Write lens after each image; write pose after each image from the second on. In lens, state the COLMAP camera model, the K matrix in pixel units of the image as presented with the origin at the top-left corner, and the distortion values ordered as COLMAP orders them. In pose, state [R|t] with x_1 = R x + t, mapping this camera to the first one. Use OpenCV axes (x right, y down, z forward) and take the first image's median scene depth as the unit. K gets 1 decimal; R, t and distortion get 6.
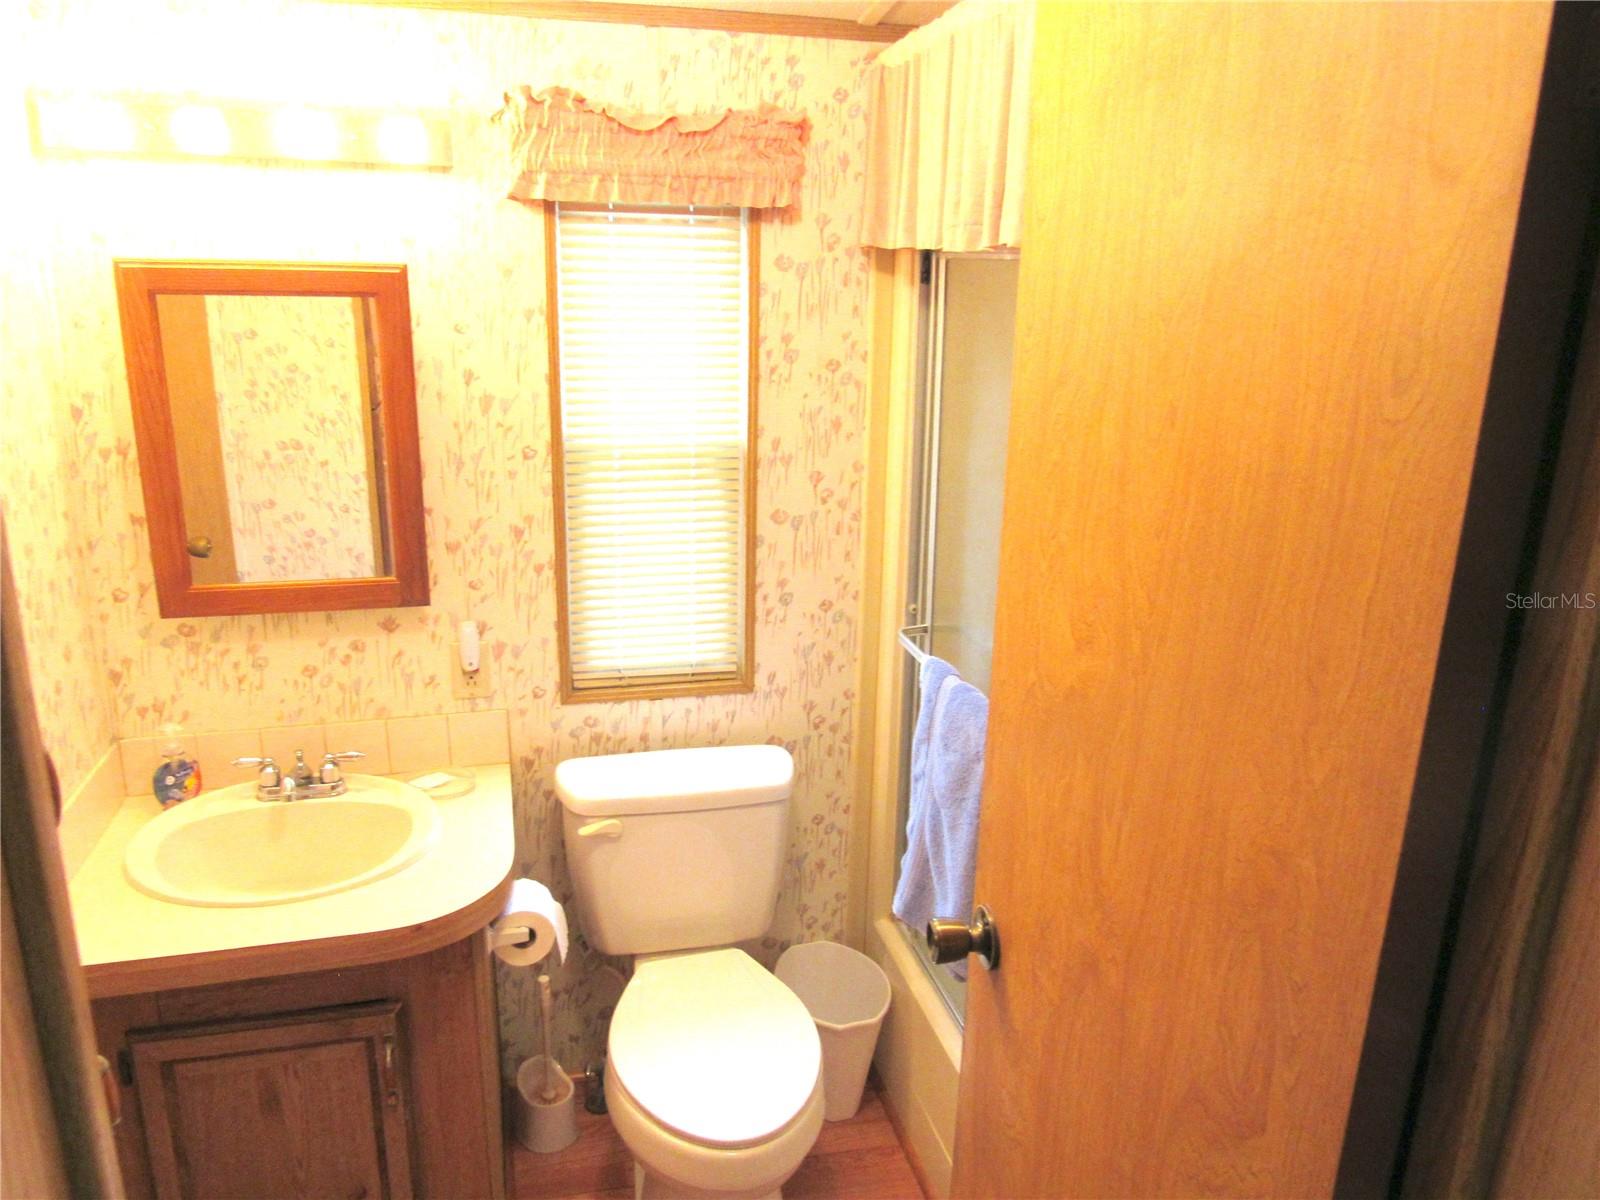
lens RADIAL K [[1153.7, 0, 802.8], [0, 1153.7, 604.5], [0, 0, 1]] dist [-0.001327, 0.008812]
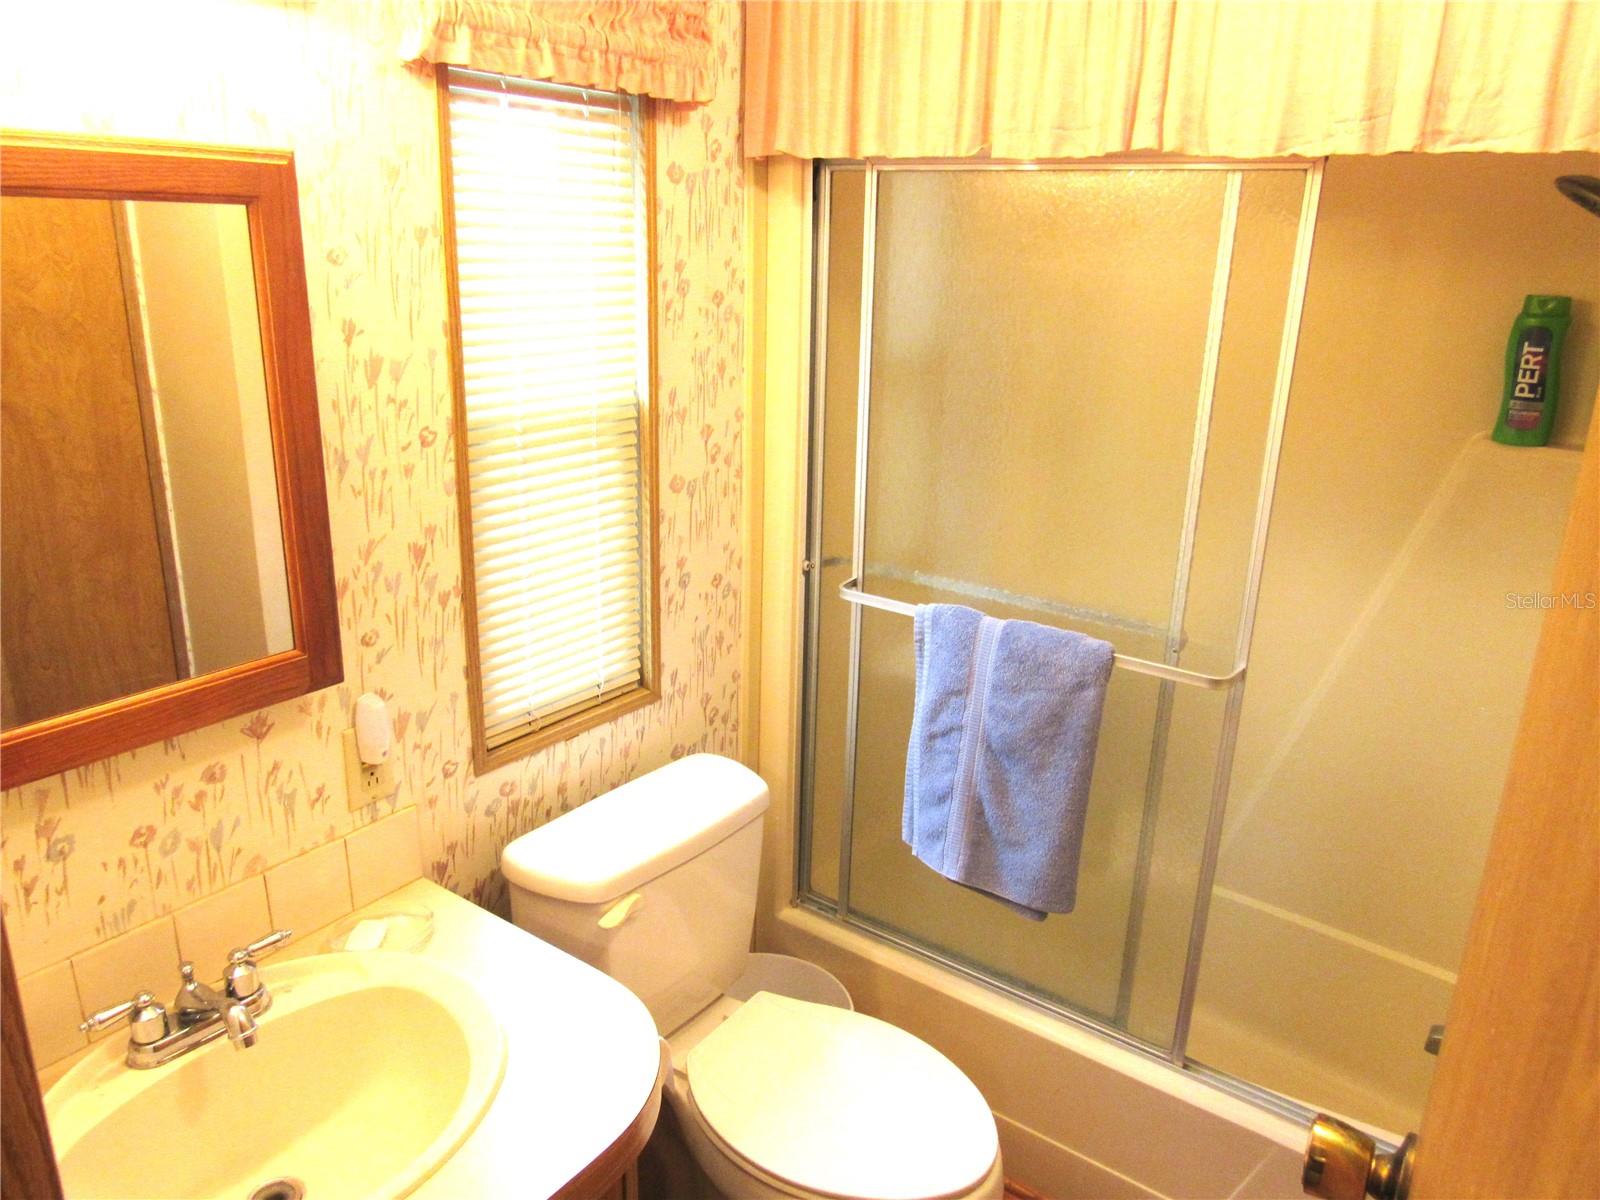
lens RADIAL K [[1153.7, 0, 799.0], [0, 1153.7, 595.5], [0, 0, 1]] dist [-0.001327, 0.008812]
pose [[0.774730, -0.191344, 0.602645, -0.491335], [0.171212, 0.980988, 0.091368, -0.060883], [-0.608671, 0.032394, 0.792761, 0.302773]]
